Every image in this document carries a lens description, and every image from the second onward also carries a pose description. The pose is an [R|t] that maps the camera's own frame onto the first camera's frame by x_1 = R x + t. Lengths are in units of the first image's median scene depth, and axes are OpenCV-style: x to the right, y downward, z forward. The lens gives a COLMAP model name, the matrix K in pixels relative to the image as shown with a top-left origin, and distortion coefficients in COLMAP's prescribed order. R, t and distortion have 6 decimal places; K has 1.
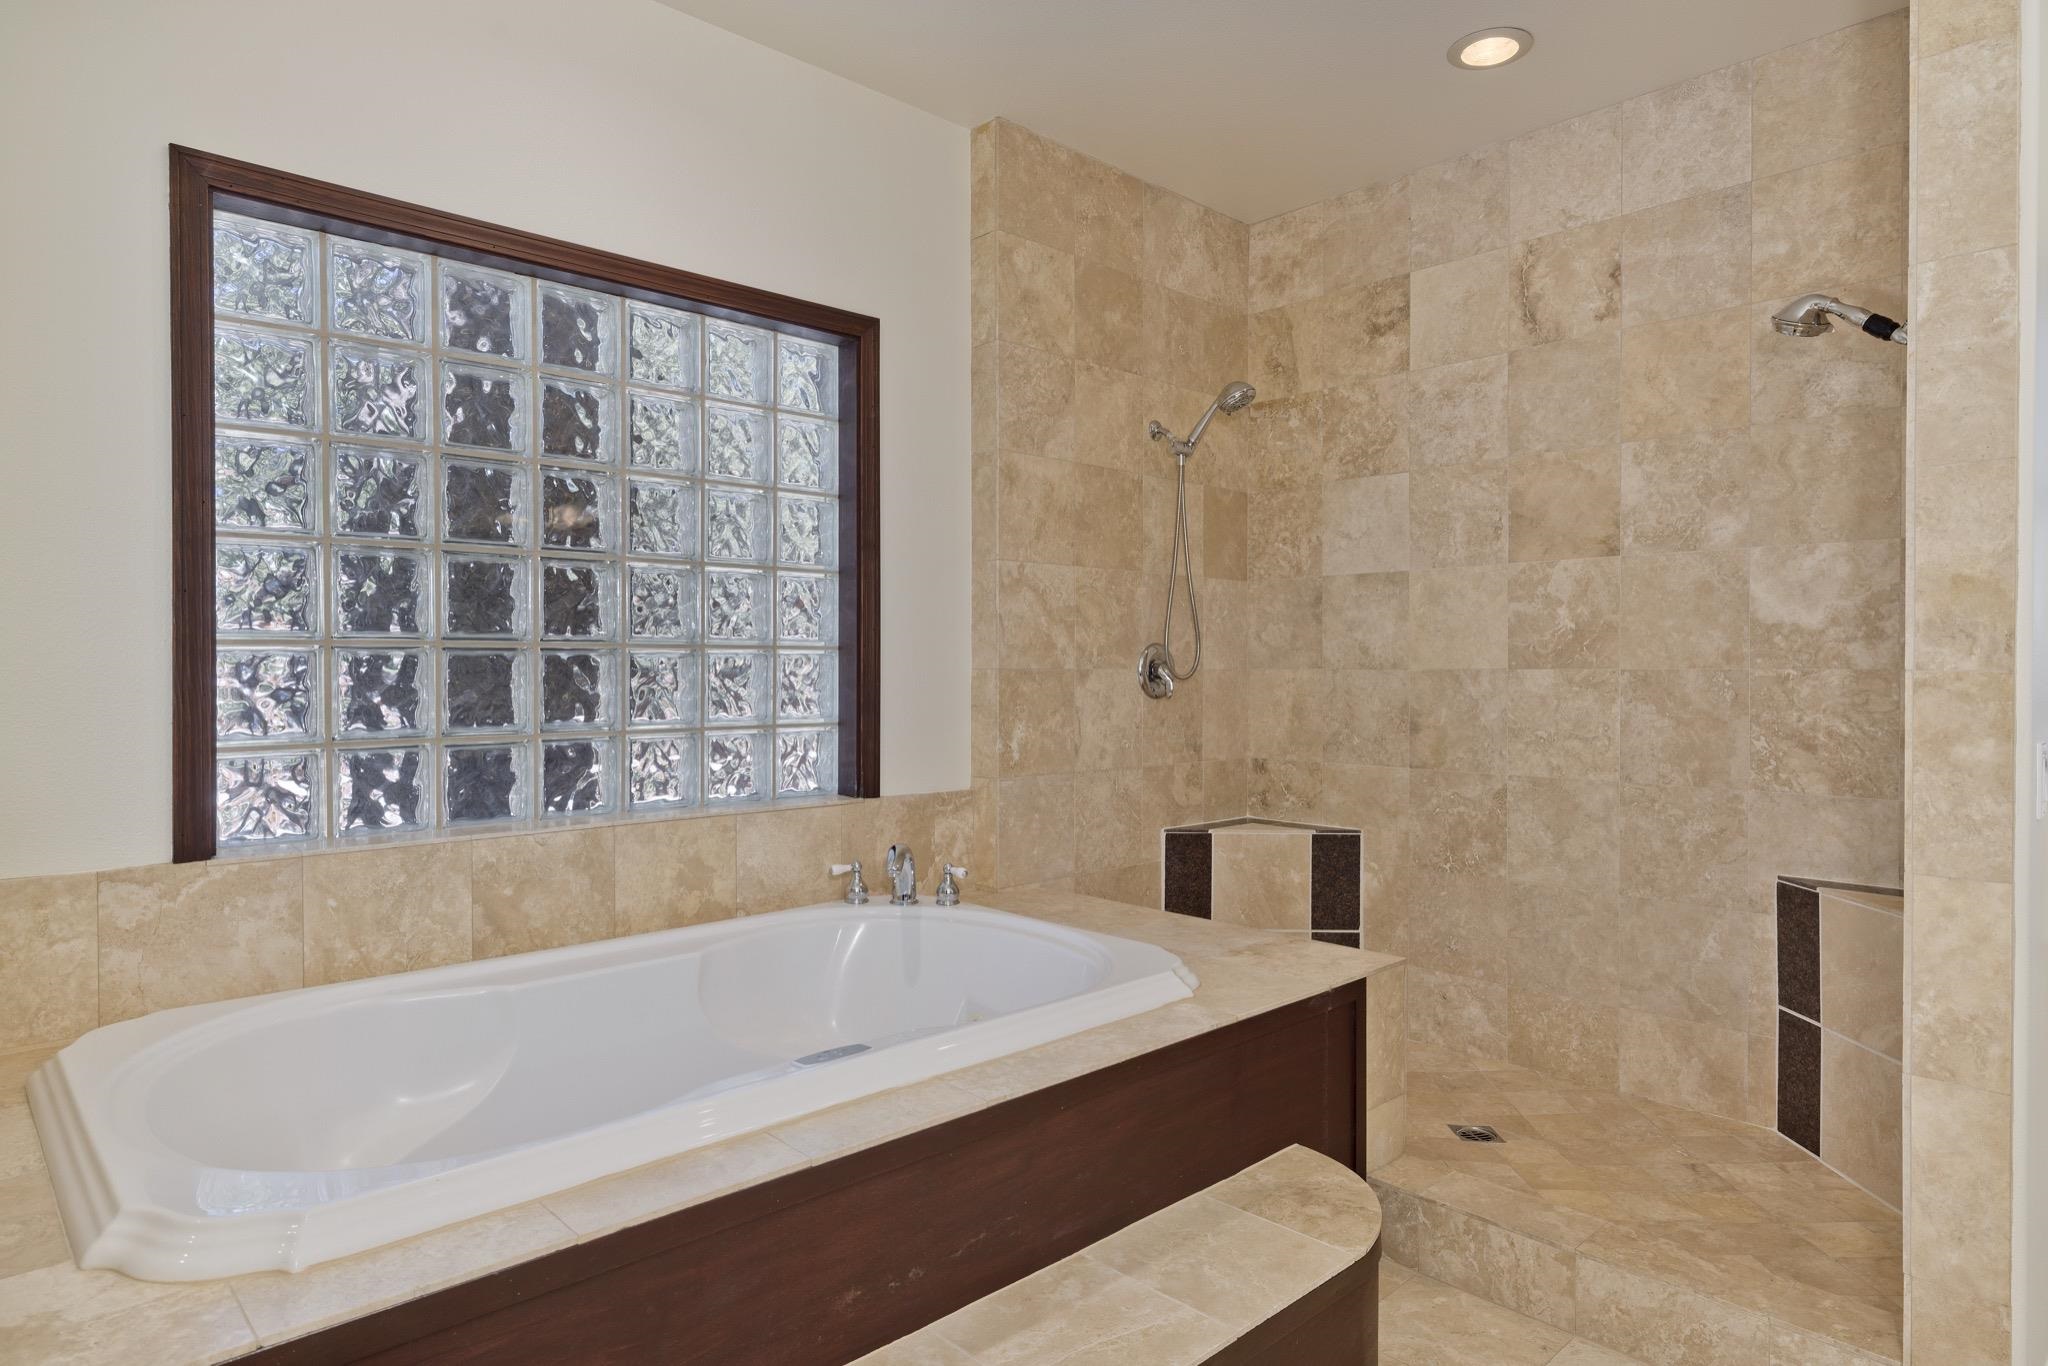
lens RADIAL K [[1168.2, 0, 1015.3], [0, 1168.2, 675.8], [0, 0, 1]] dist [0.001499, -0.001375]
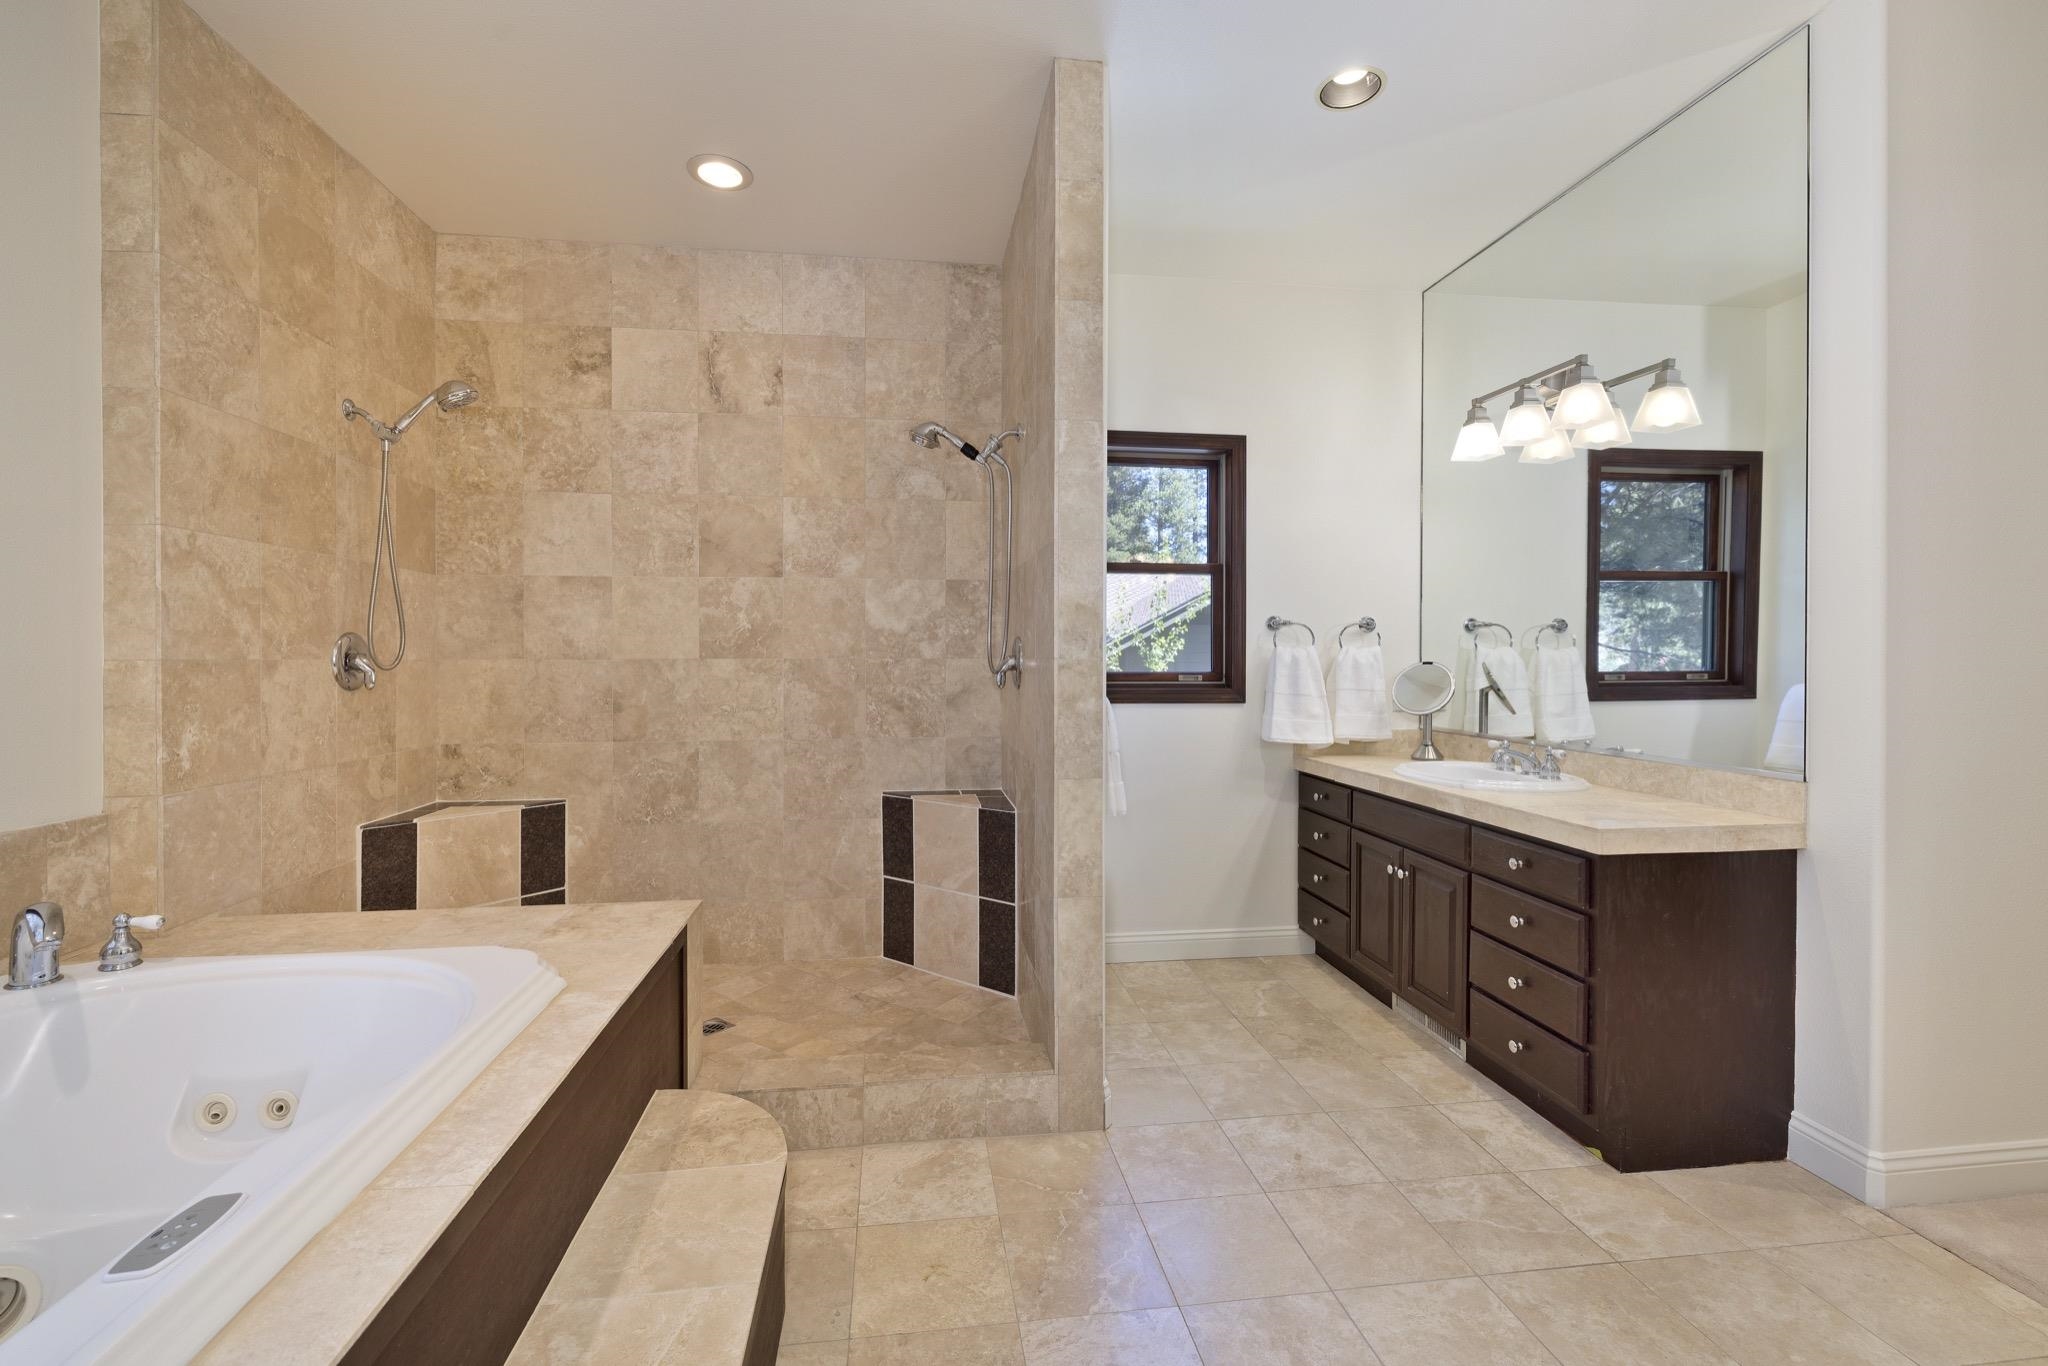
lens RADIAL K [[857.8, 0, 1004.8], [0, 857.8, 661.2], [0, 0, 1]] dist [0.000070, -0.000621]
pose [[0.587518, -0.004336, 0.809199, -0.152139], [0.006662, 0.999978, 0.000521, -0.001324], [-0.809184, 0.005085, 0.587534, 0.178446]]
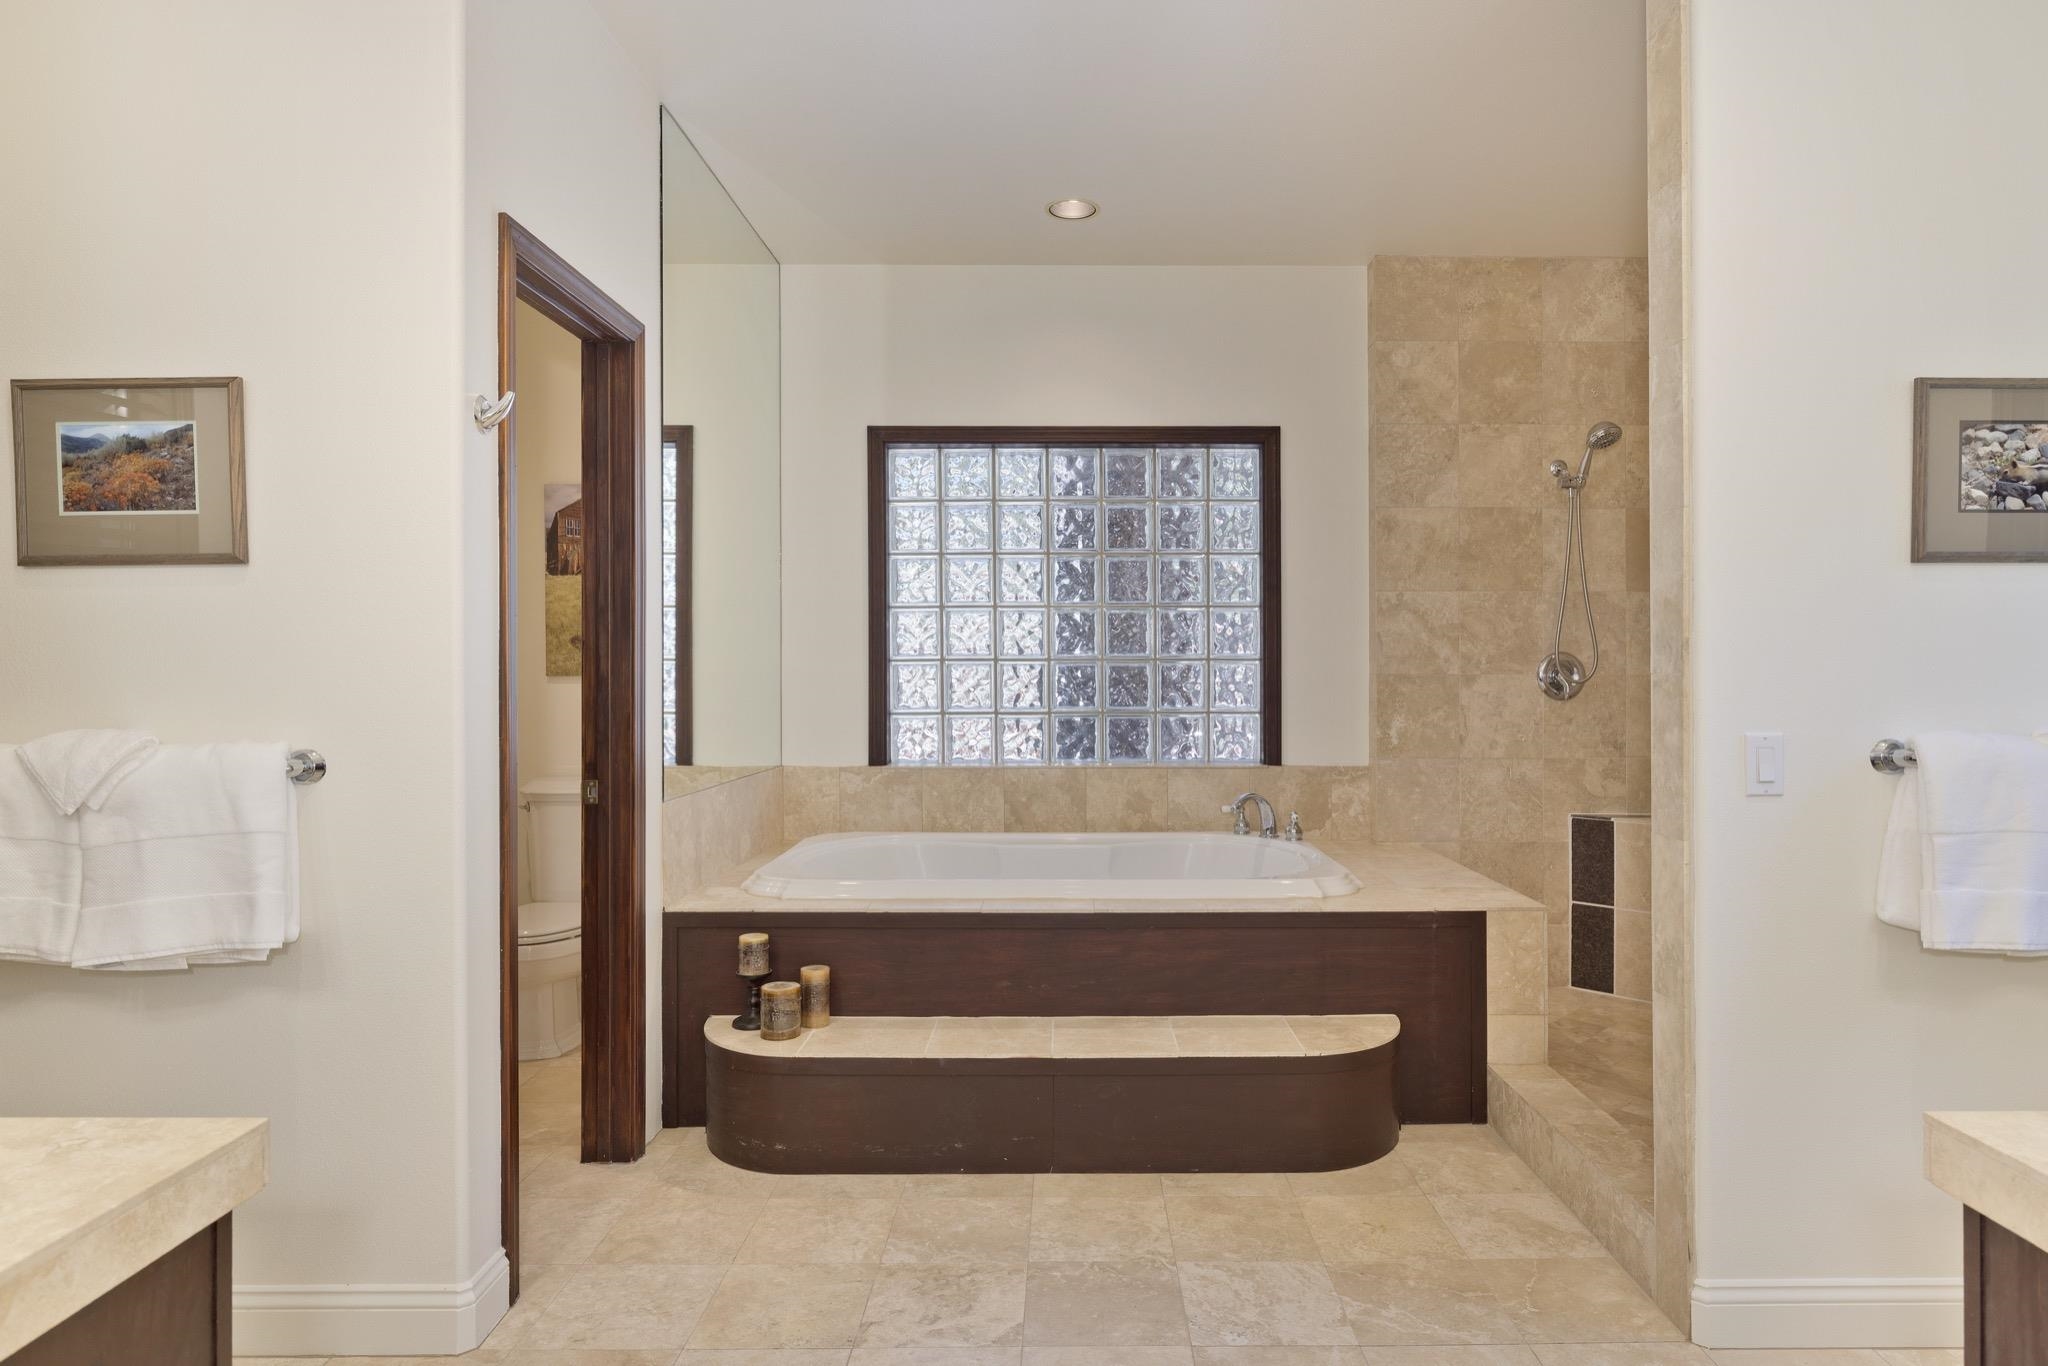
lens RADIAL K [[1168.2, 0, 1093.6], [0, 1168.2, 676.5], [0, 0, 1]] dist [0.001499, -0.001375]
pose [[0.746854, 0.001051, -0.664988, 0.624012], [-0.004817, 0.999981, -0.003830, 0.003475], [0.664971, 0.006064, 0.746845, -0.194146]]
